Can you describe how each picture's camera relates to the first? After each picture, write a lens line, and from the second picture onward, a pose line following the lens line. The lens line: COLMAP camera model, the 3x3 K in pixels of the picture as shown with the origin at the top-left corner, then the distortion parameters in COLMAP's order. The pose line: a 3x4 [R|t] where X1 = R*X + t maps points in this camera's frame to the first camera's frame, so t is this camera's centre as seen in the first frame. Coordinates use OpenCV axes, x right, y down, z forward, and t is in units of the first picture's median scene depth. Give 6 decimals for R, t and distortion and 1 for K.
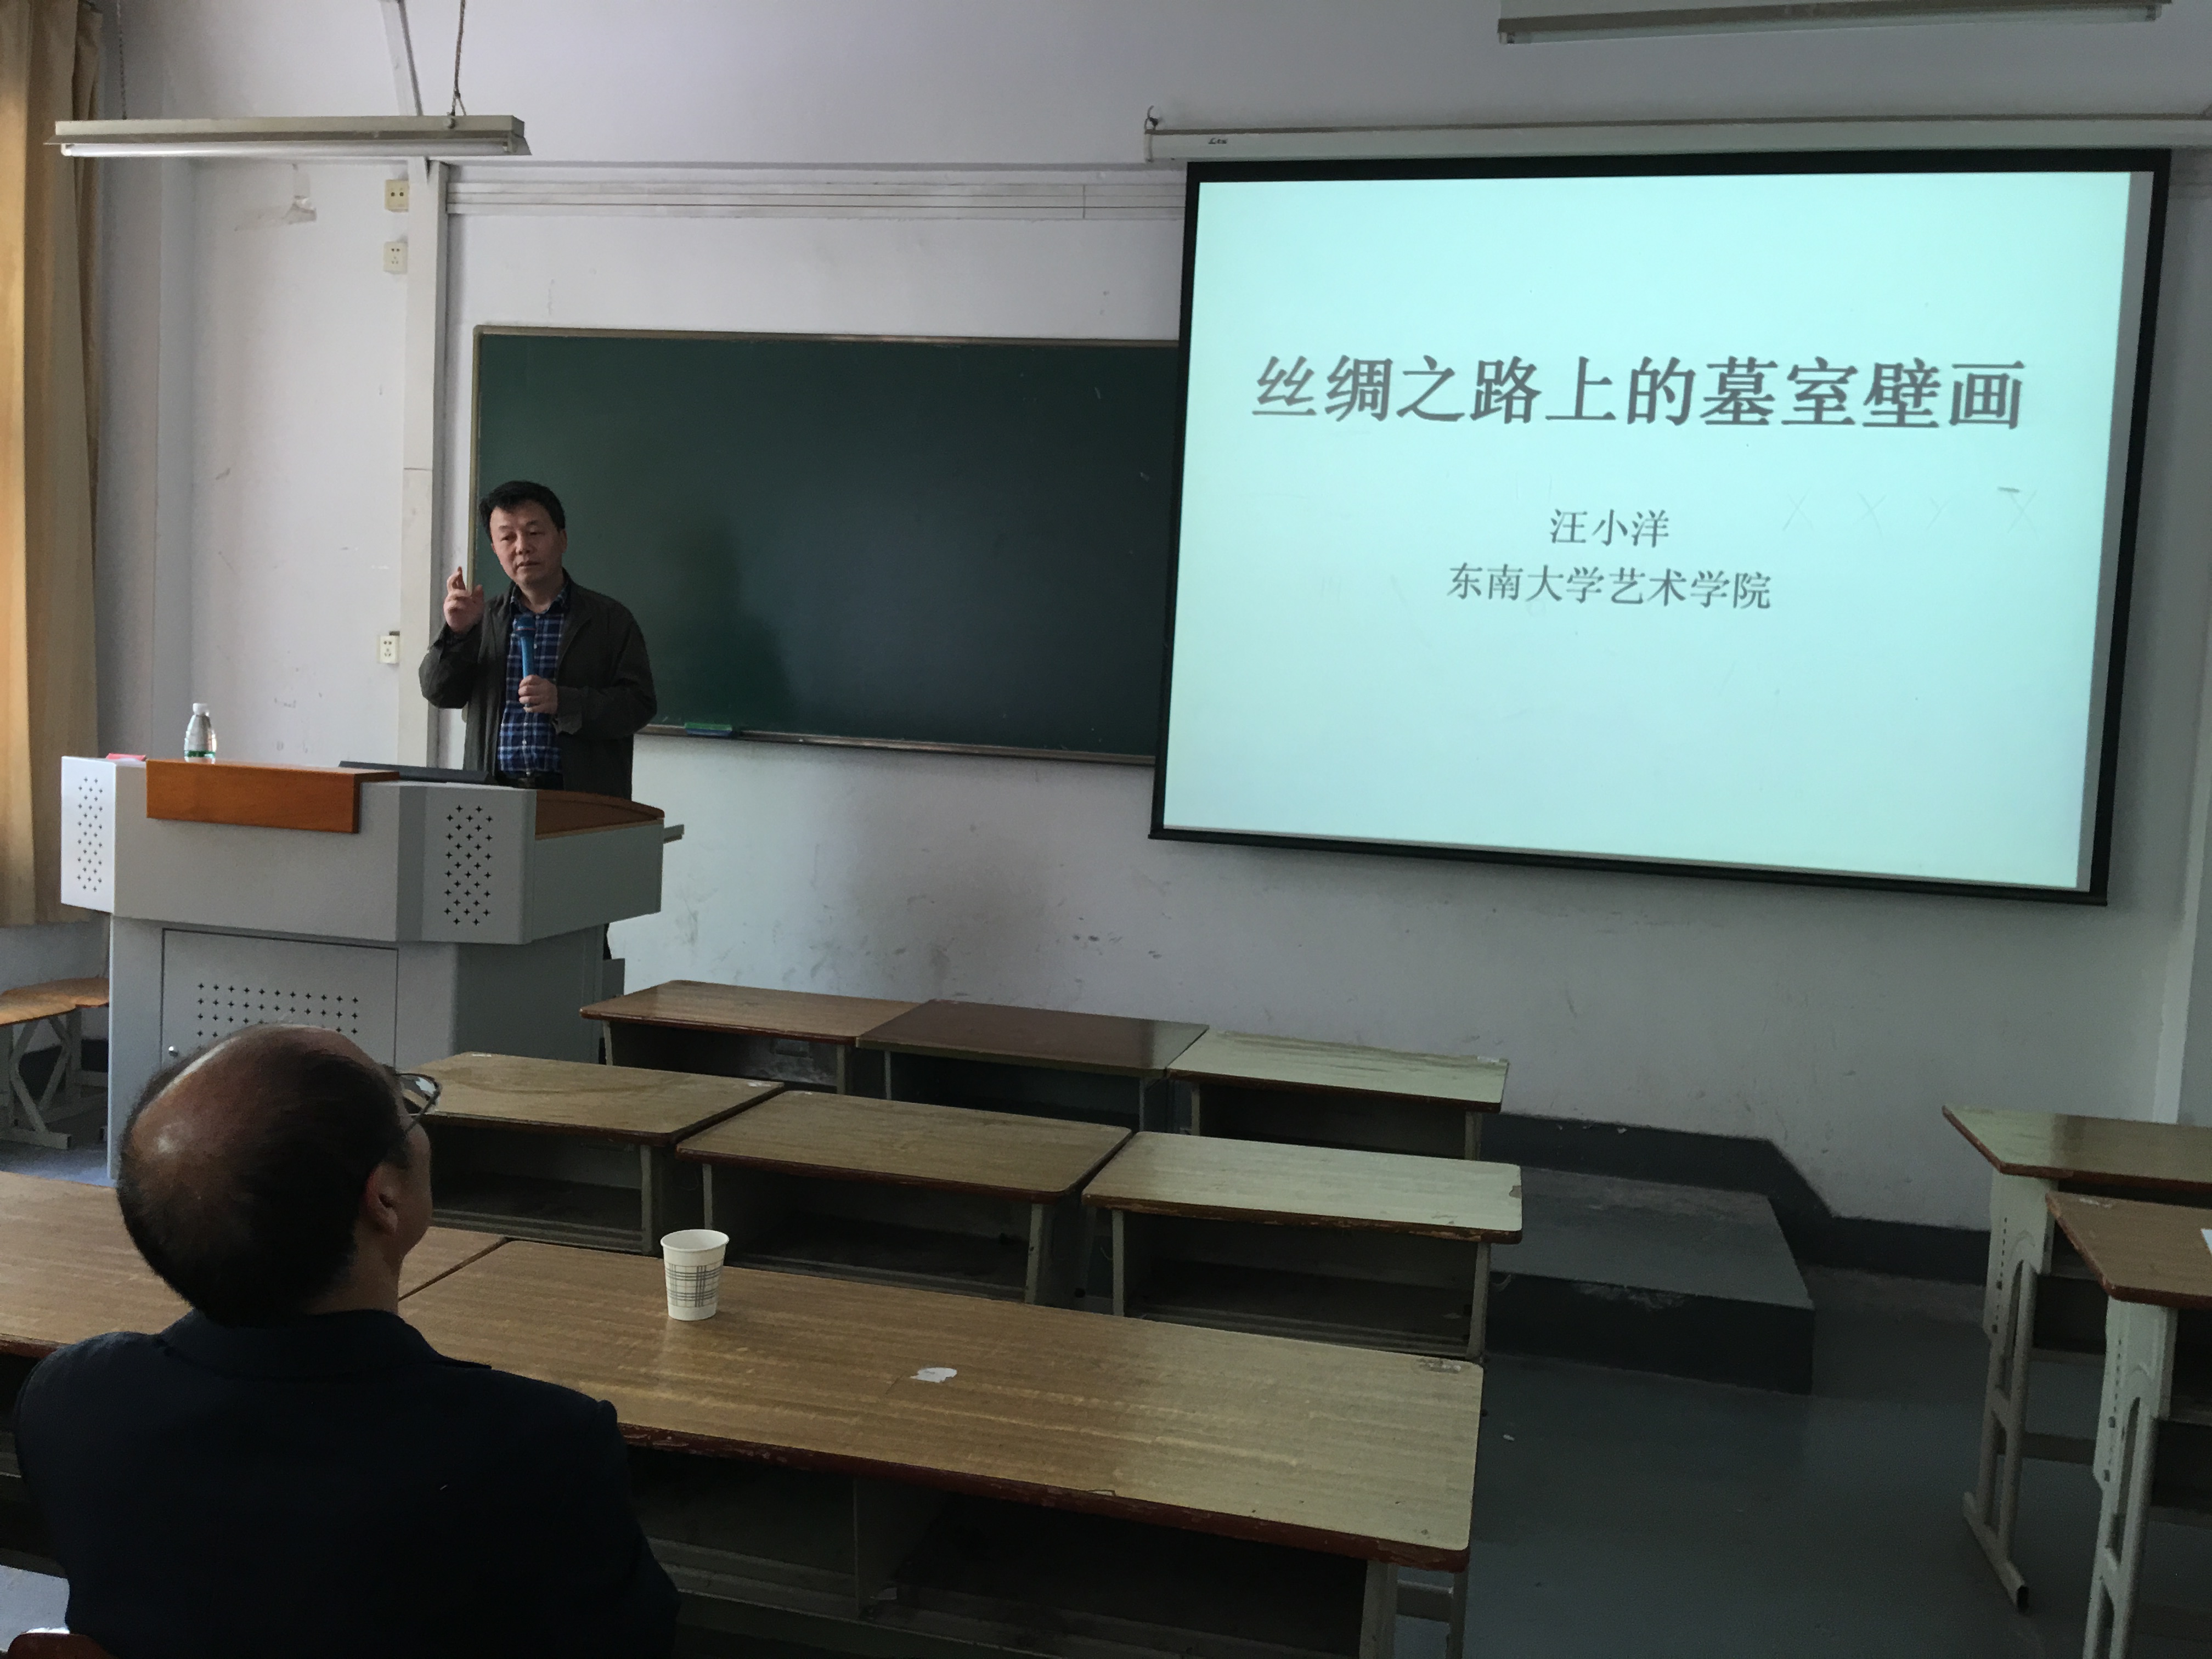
lens RADIAL K [[1923.3, 0, 1106.0], [0, 1923.3, 829.5], [0, 0, 1]] dist [0.198870, -0.360058]
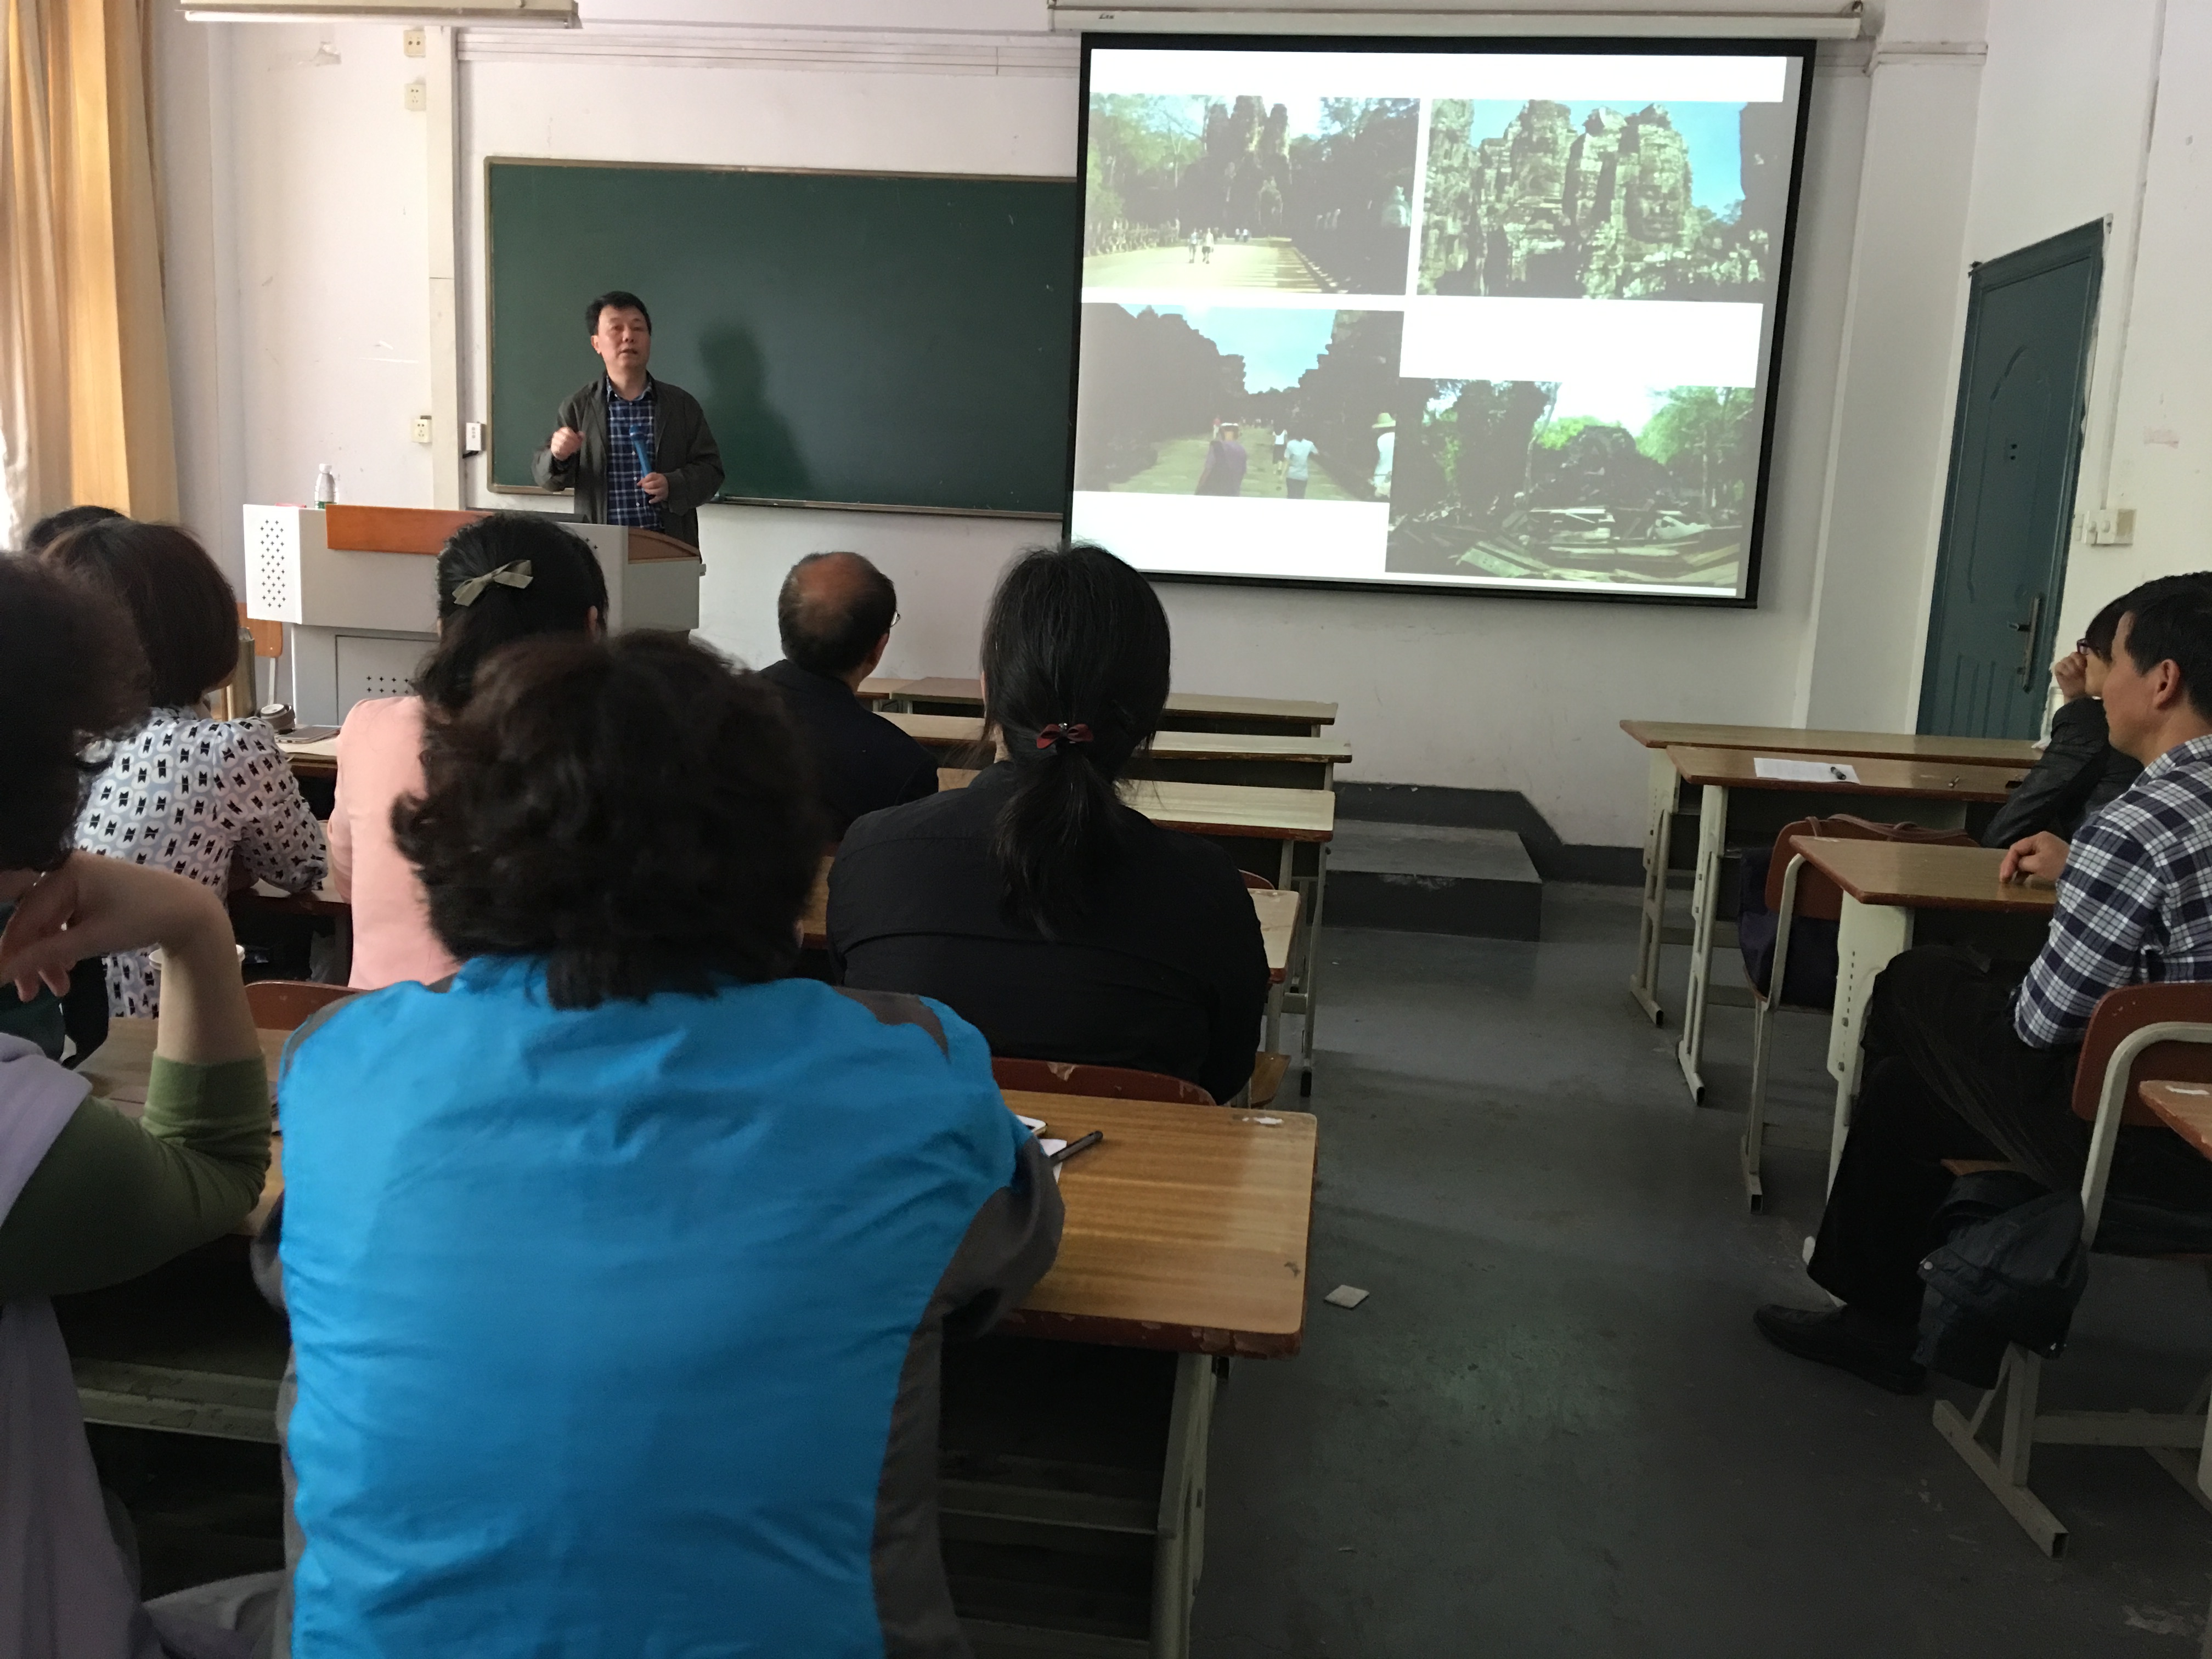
lens RADIAL K [[1891.3, 0, 1106.0], [0, 1891.3, 829.5], [0, 0, 1]] dist [0.118570, -0.164575]
pose [[0.995402, -0.023504, 0.092862, -0.069650], [0.014295, 0.995023, 0.098617, 0.049104], [-0.094717, -0.096836, 0.990783, -0.277958]]
